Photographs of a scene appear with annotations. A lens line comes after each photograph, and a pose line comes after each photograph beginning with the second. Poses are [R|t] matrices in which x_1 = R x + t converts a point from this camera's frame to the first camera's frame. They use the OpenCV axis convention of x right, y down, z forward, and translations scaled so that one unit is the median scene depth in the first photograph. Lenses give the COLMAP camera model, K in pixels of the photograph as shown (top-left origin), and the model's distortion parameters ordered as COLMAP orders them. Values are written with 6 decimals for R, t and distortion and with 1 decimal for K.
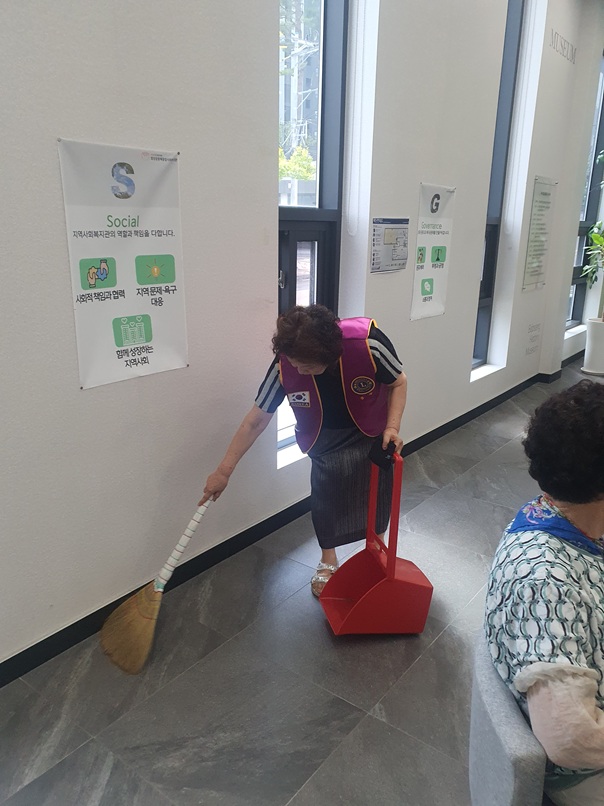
lens RADIAL K [[621.1, 0, 301.6], [0, 621.1, 404.8], [0, 0, 1]] dist [0.024102, 0.020800]
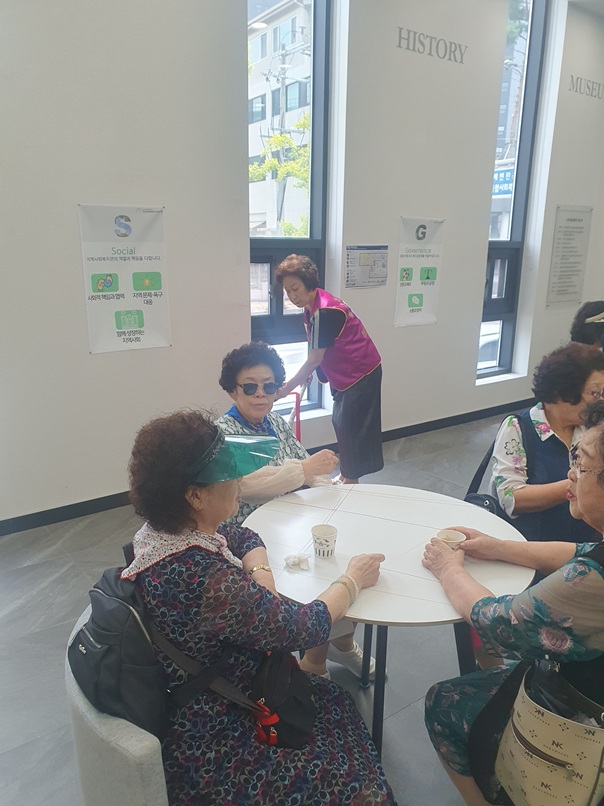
lens RADIAL K [[621.1, 0, 301.4], [0, 621.1, 402.8], [0, 0, 1]] dist [0.024102, 0.020800]
pose [[0.965414, 0.056123, -0.254611, 0.547083], [-0.065301, 0.997480, -0.027730, 0.102684], [0.252414, 0.043397, 0.966646, -0.389352]]
